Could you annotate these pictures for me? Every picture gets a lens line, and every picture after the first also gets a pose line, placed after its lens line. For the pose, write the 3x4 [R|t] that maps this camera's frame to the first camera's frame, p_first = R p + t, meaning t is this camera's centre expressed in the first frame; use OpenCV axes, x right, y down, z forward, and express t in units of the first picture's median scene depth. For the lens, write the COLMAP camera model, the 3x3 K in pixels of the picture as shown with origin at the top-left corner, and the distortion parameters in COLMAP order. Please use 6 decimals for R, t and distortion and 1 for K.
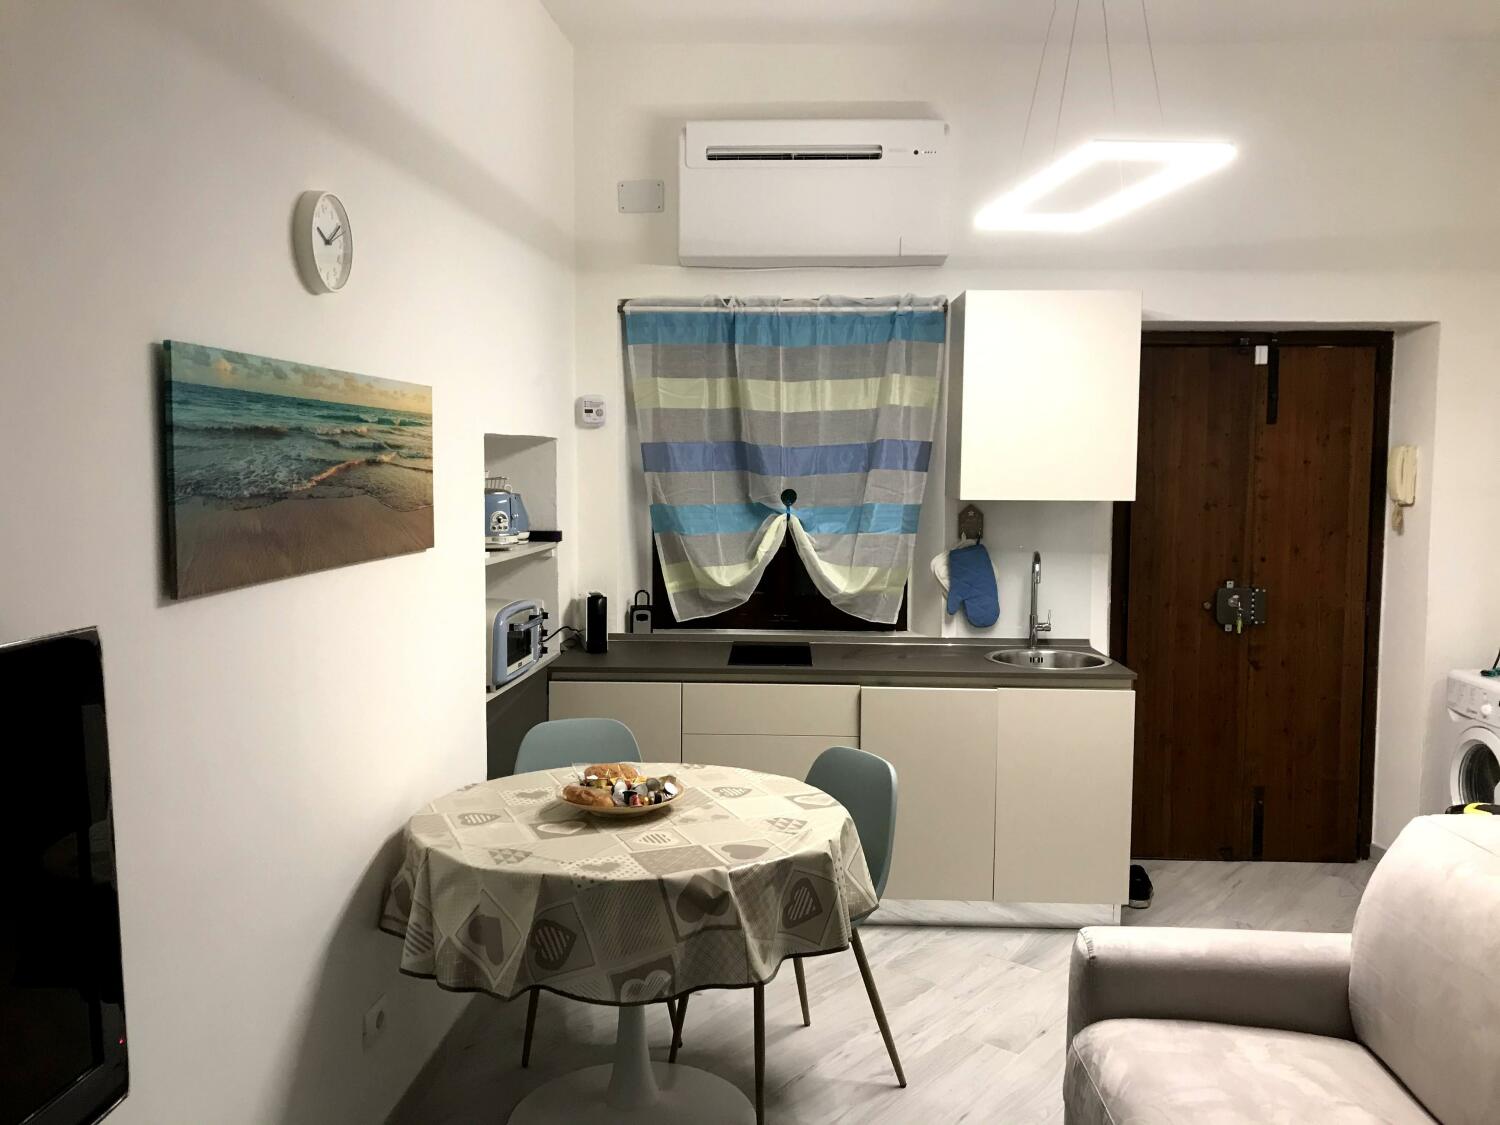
lens RADIAL K [[1204.9, 0, 746.0], [0, 1204.9, 560.1], [0, 0, 1]] dist [0.005356, -0.003366]
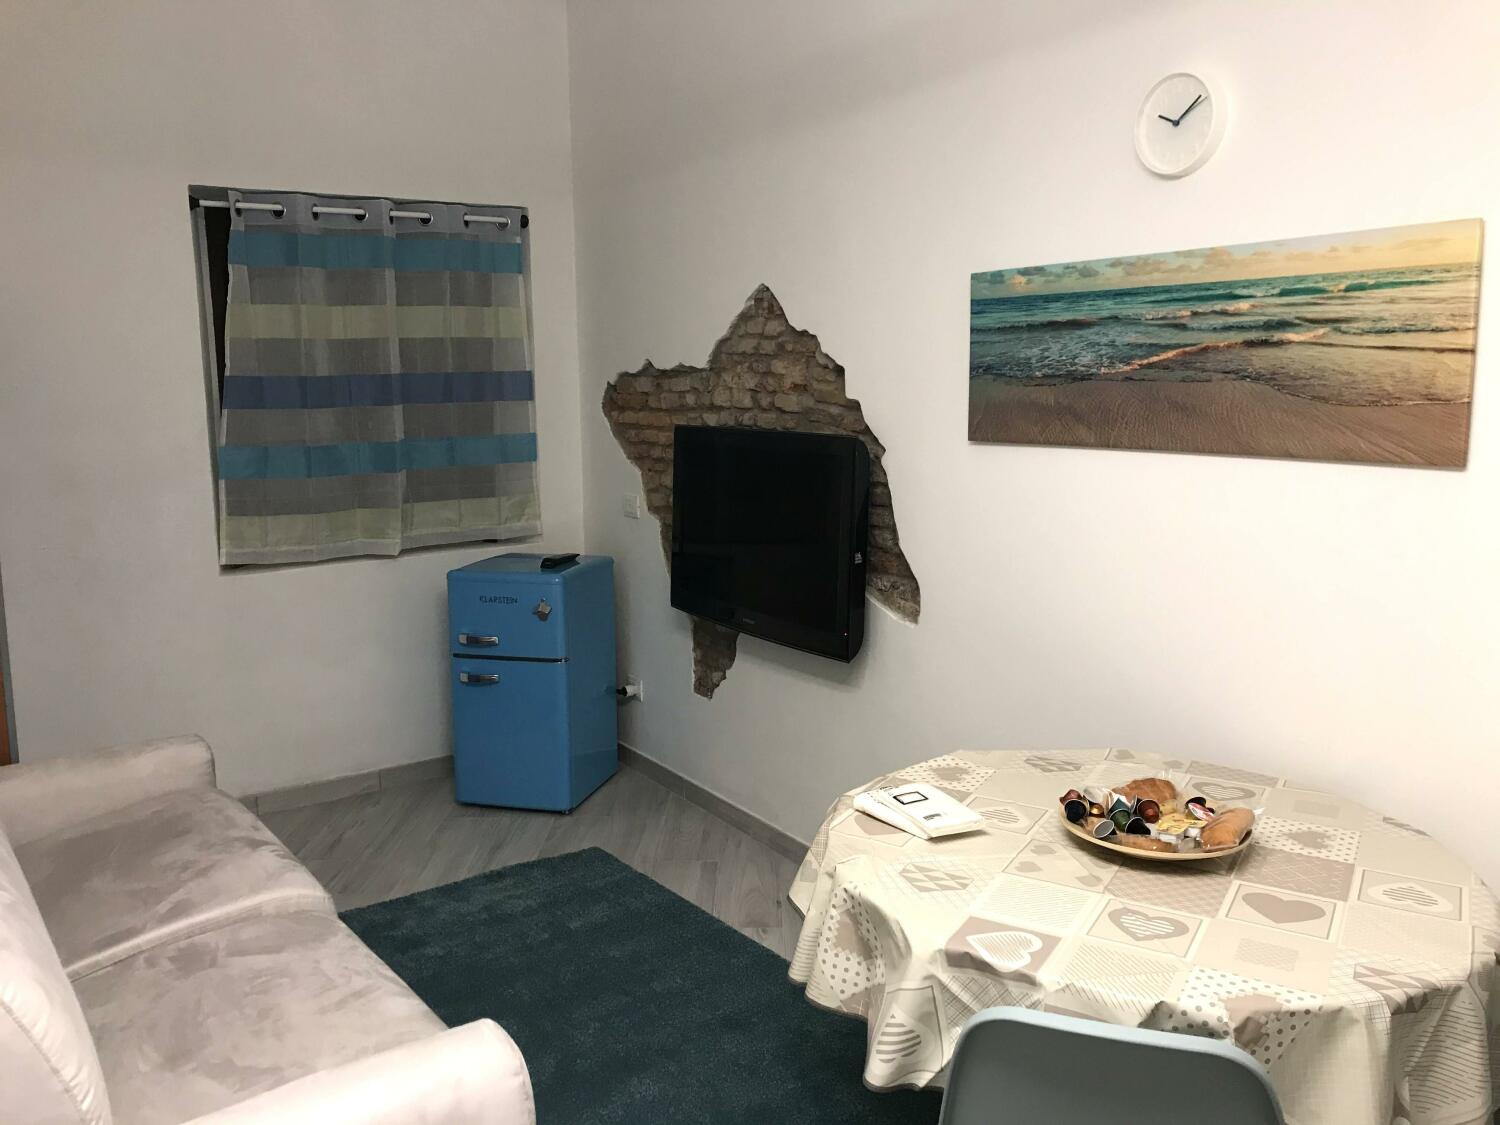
lens RADIAL K [[1204.9, 0, 746.1], [0, 1204.9, 567.3], [0, 0, 1]] dist [0.005356, -0.003366]
pose [[-0.782361, 0.109384, -0.613145, 0.584849], [-0.037213, 0.974489, 0.221329, -0.112955], [0.621713, 0.195976, -0.758331, 1.612125]]
